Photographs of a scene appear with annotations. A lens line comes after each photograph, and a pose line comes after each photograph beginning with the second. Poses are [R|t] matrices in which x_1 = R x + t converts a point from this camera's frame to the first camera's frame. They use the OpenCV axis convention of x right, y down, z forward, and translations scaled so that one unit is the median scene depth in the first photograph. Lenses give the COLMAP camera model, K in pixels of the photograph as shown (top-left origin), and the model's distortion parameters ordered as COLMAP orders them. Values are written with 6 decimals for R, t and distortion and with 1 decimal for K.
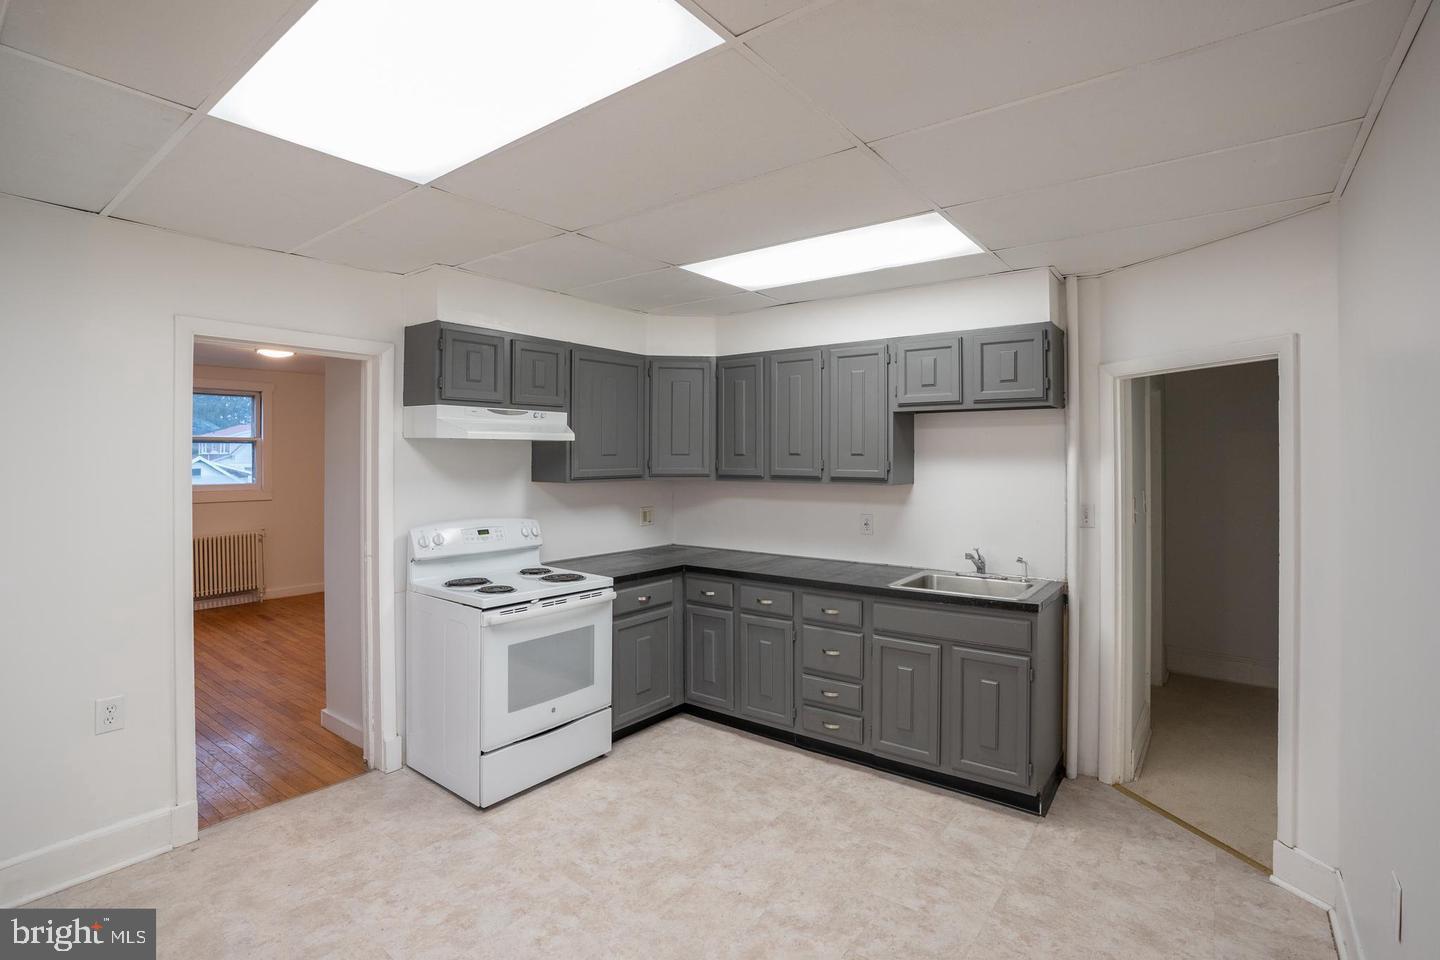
lens RADIAL K [[677.6, 0, 694.5], [0, 677.6, 452.8], [0, 0, 1]] dist [-0.067481, 0.023399]
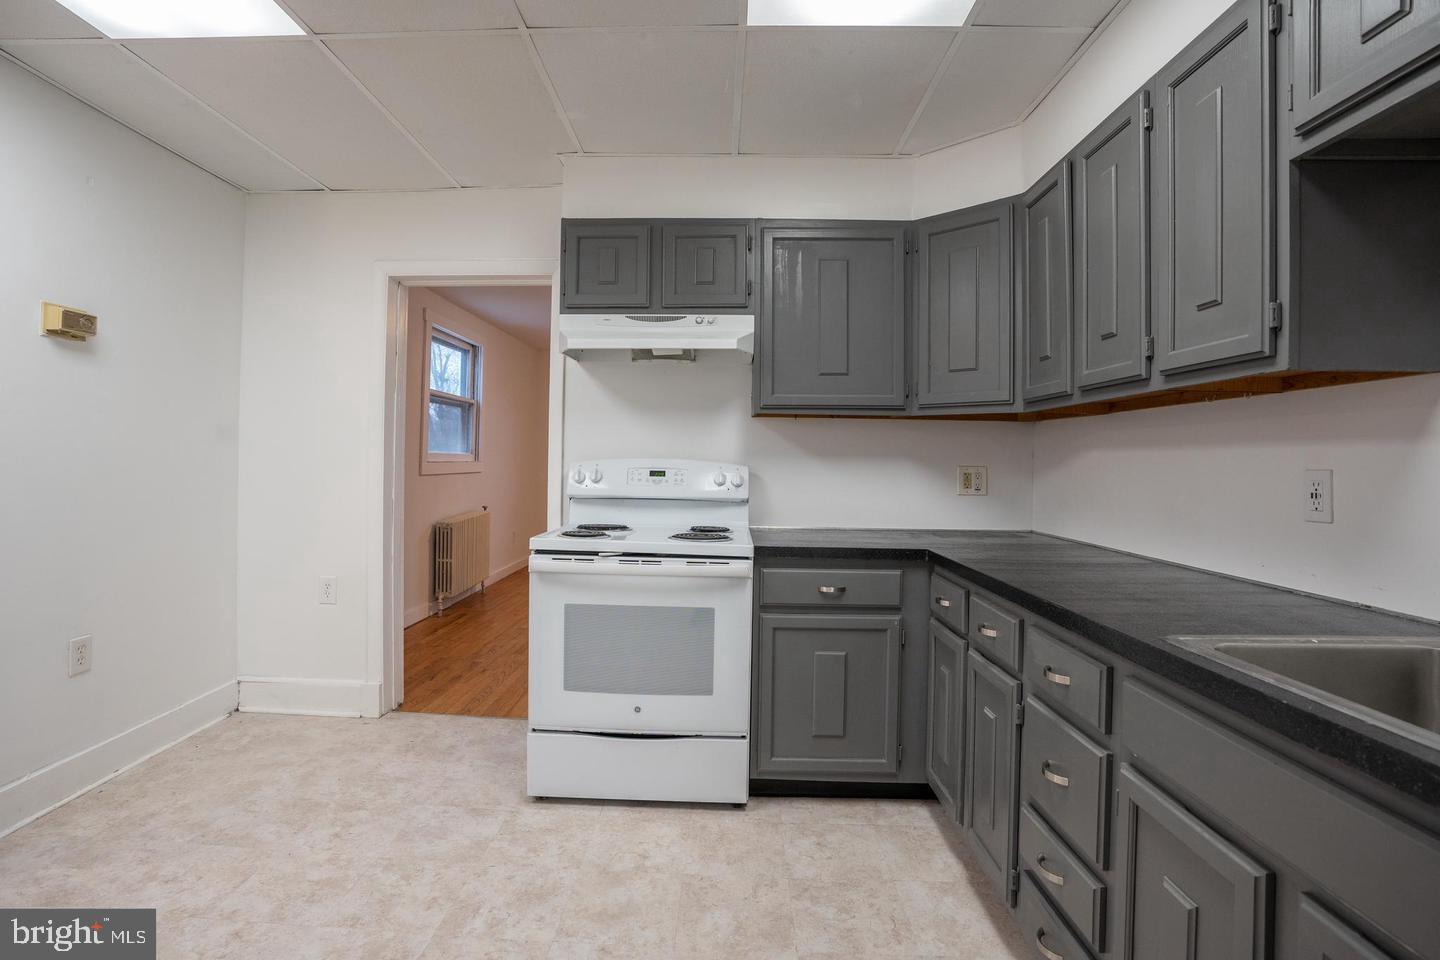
lens RADIAL K [[677.6, 0, 704.7], [0, 677.6, 462.1], [0, 0, 1]] dist [-0.067481, 0.023399]
pose [[0.602468, 0.010143, -0.798078, 0.394553], [-0.007563, 0.999947, 0.006999, 0.103550], [0.798107, 0.001820, 0.602513, 0.586060]]
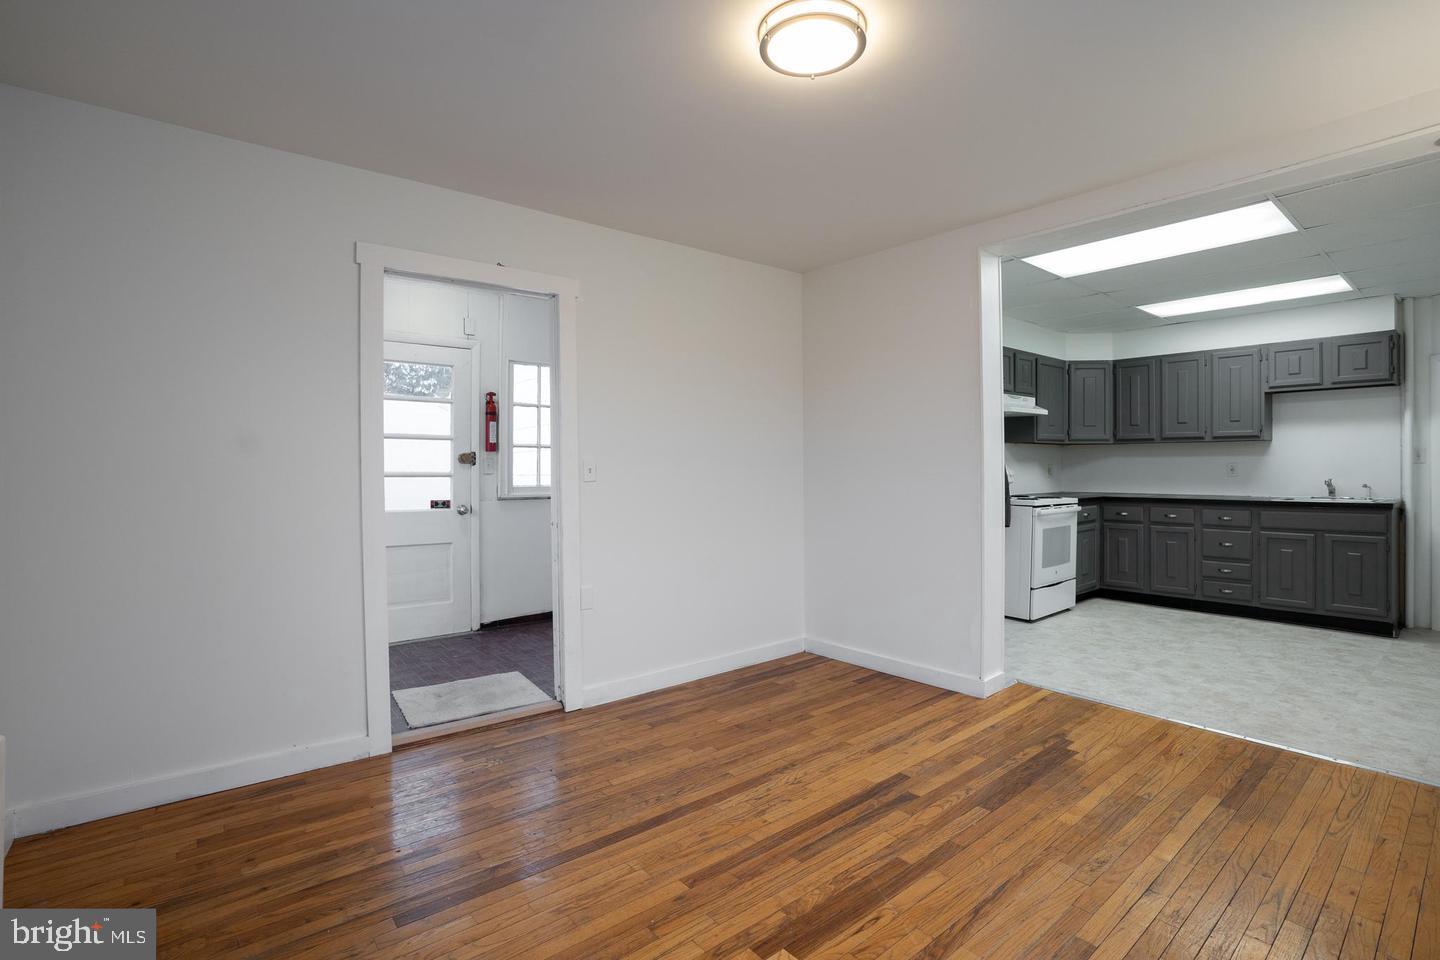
lens RADIAL K [[677.6, 0, 718.2], [0, 677.6, 465.9], [0, 0, 1]] dist [-0.067481, 0.023399]
pose [[0.978211, -0.003888, -0.207579, -0.655596], [0.006243, 0.999923, 0.010692, 0.089240], [0.207522, -0.011755, 0.978160, -0.765687]]
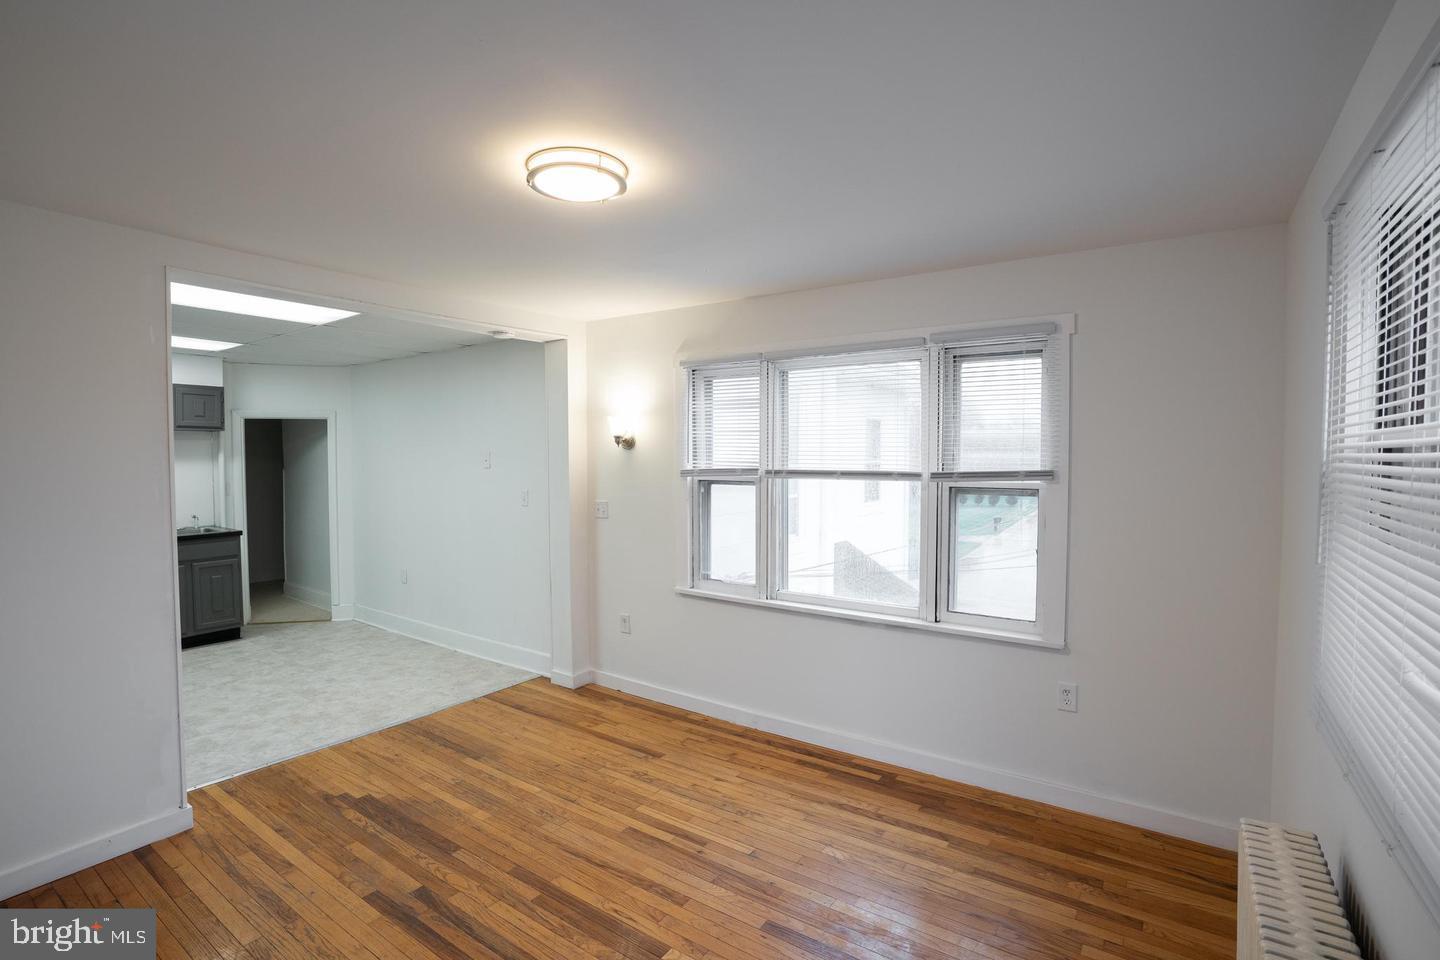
lens RADIAL K [[677.6, 0, 727.6], [0, 677.6, 481.0], [0, 0, 1]] dist [-0.067481, 0.023399]
pose [[-0.072349, -0.037030, 0.996692, -1.325028], [-0.012735, 0.999263, 0.036201, -0.013746], [-0.997298, -0.010074, -0.072767, -0.281720]]
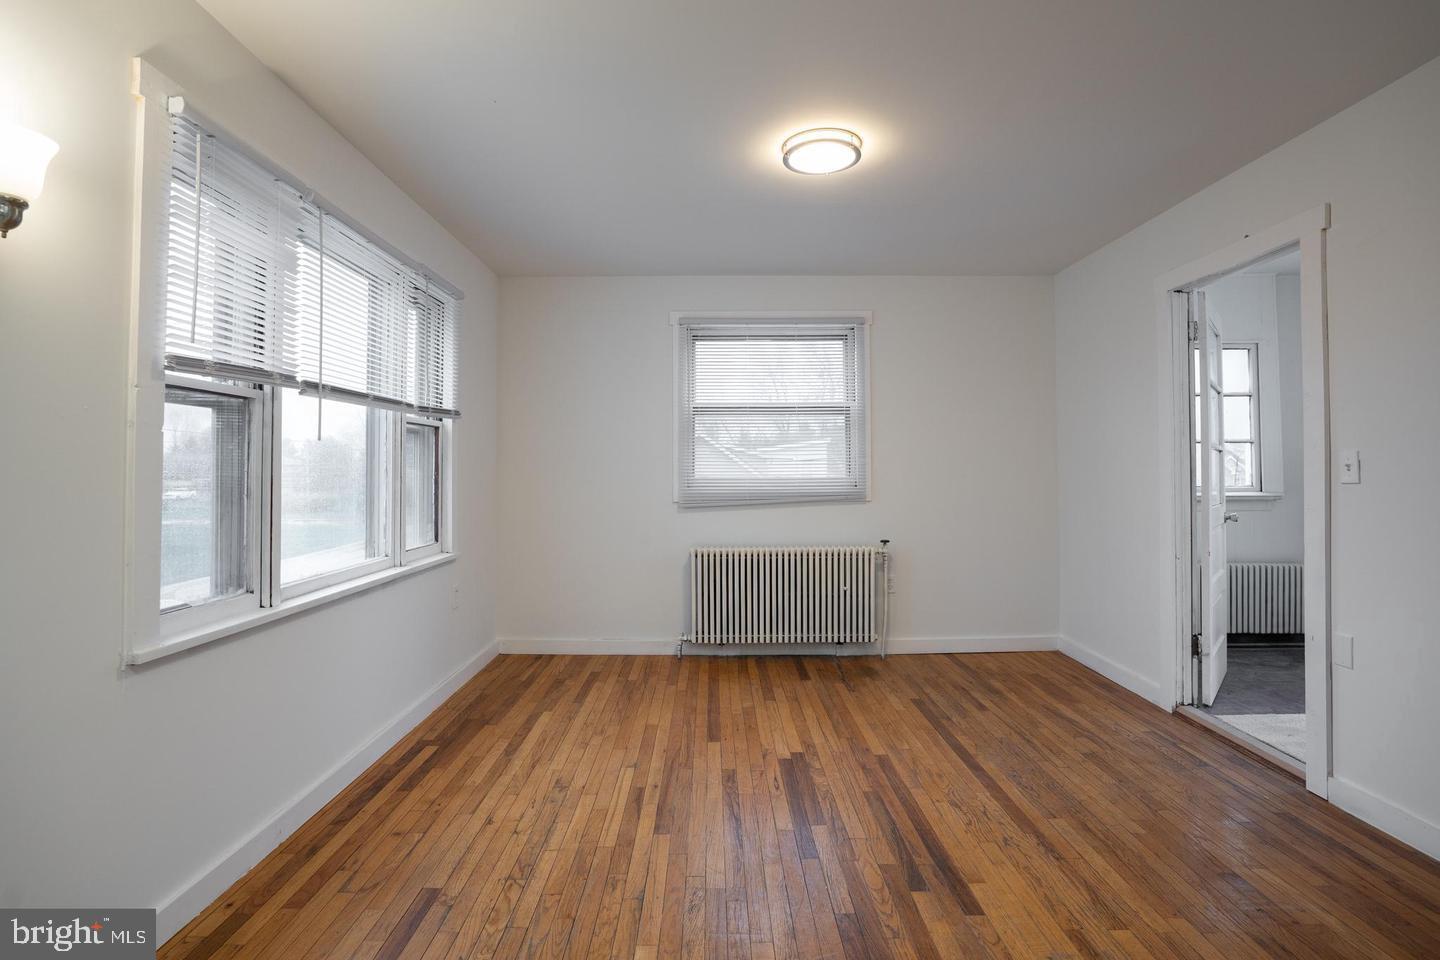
lens RADIAL K [[705.8, 0, 709.1], [0, 705.8, 461.5], [0, 0, 1]] dist [-0.041792, 0.001805]
pose [[-0.785337, -0.003264, -0.619060, -0.089528], [0.010623, 0.999768, -0.018748, 0.108900], [0.618978, -0.021300, -0.785120, 0.362532]]
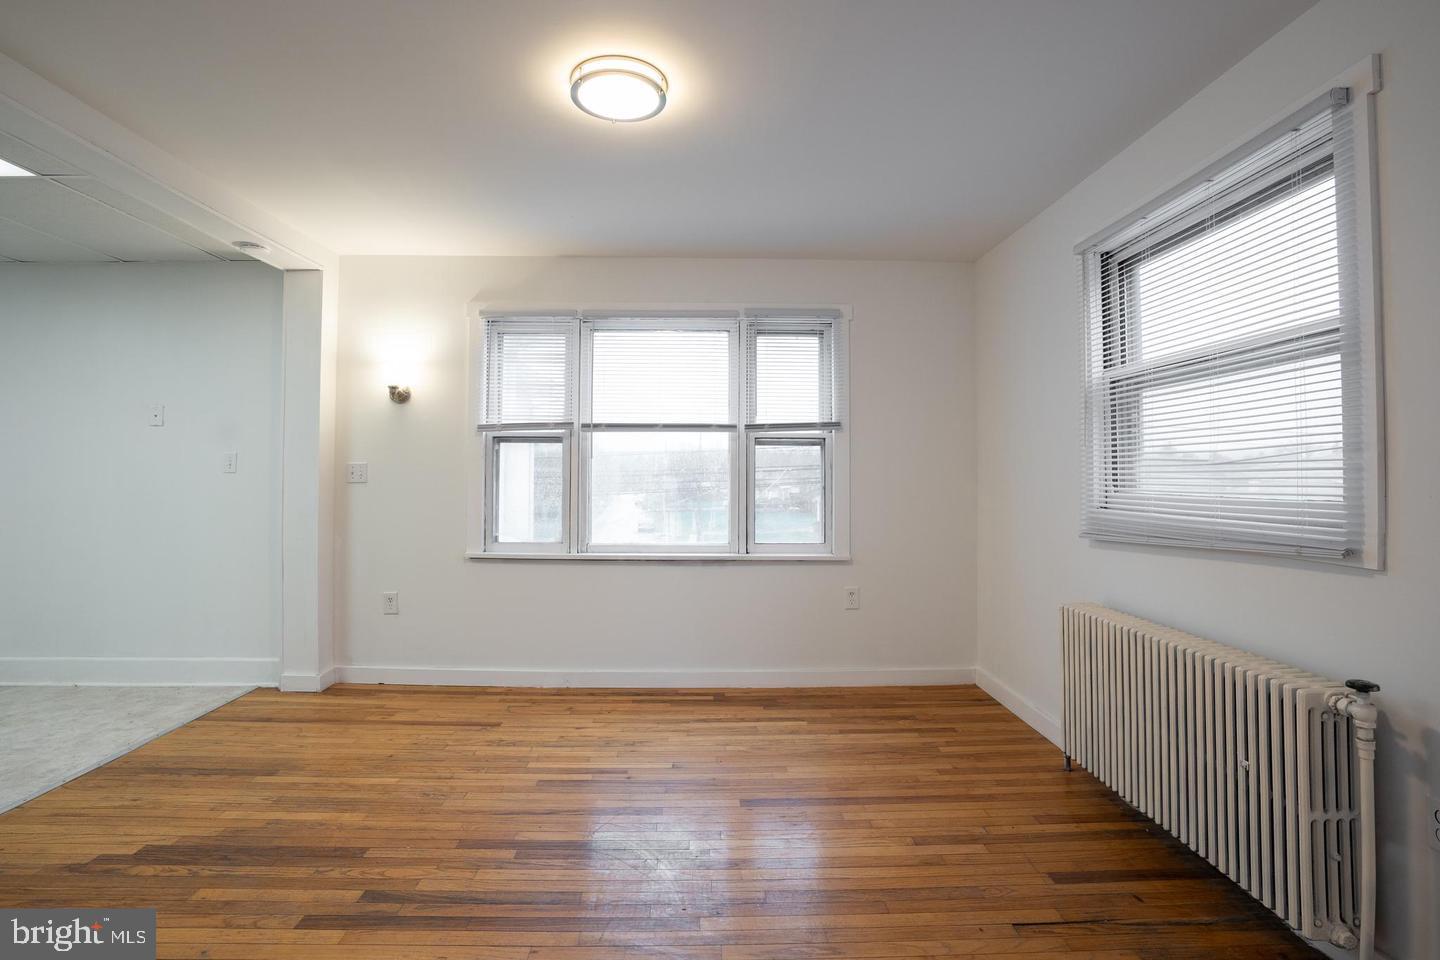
lens RADIAL K [[677.6, 0, 706.4], [0, 677.6, 473.5], [0, 0, 1]] dist [-0.067481, 0.023399]
pose [[-0.638176, 0.005927, 0.769868, -1.221915], [-0.010086, 0.999820, -0.016058, 0.108239], [-0.769825, -0.018013, -0.638001, 0.139526]]
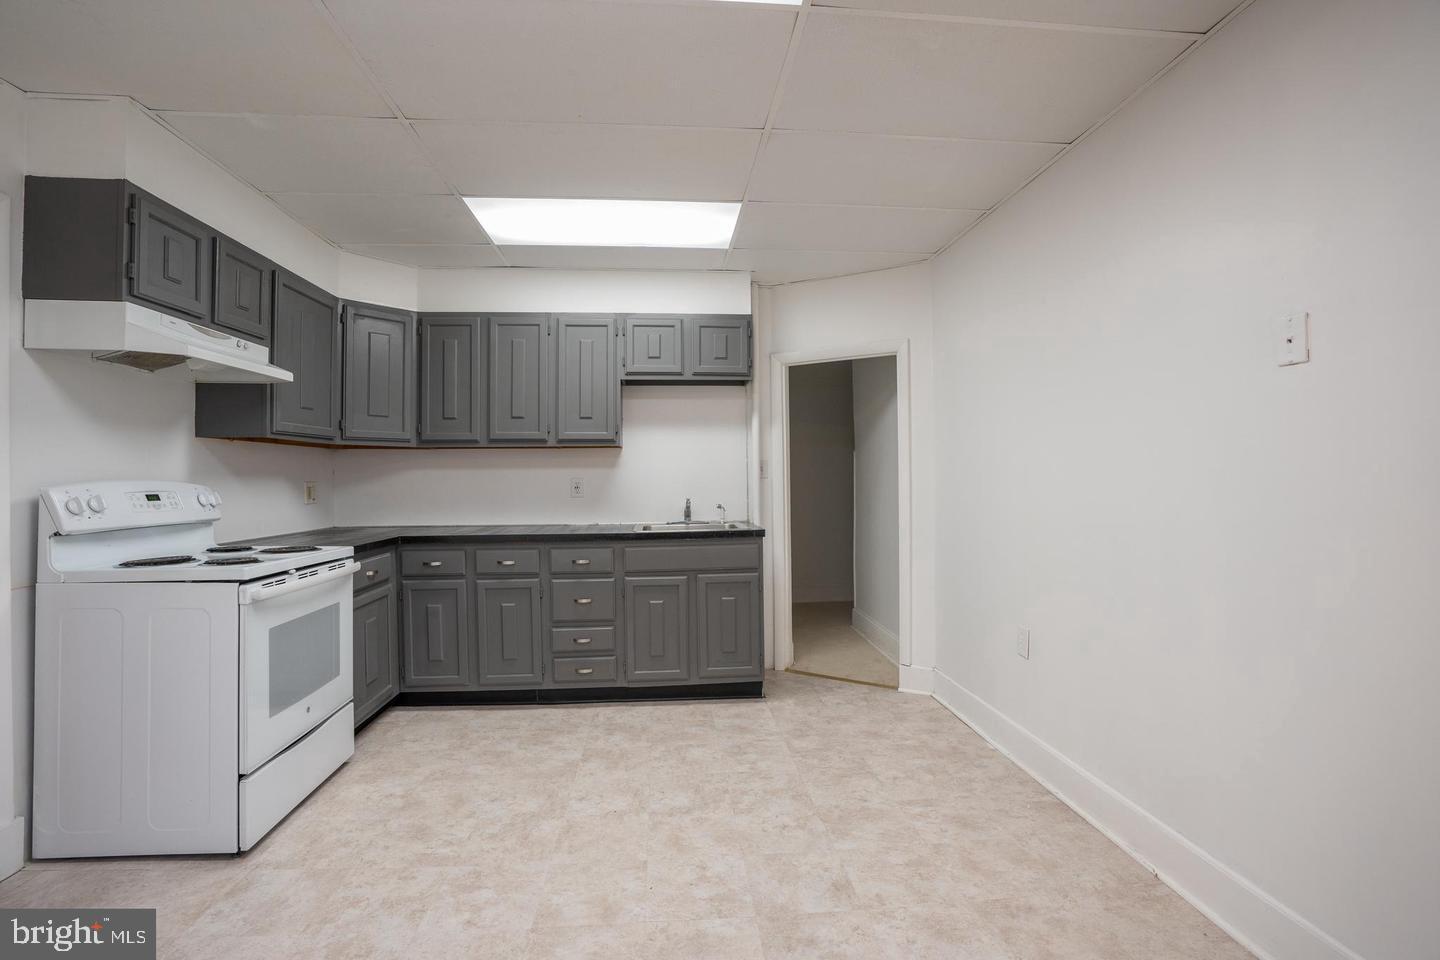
lens RADIAL K [[677.6, 0, 707.3], [0, 677.6, 469.0], [0, 0, 1]] dist [-0.067481, 0.023399]
pose [[0.730208, 0.003339, 0.683217, -0.379742], [0.001046, 0.999981, -0.006006, 0.098375], [-0.683224, 0.005100, 0.730191, 0.098595]]
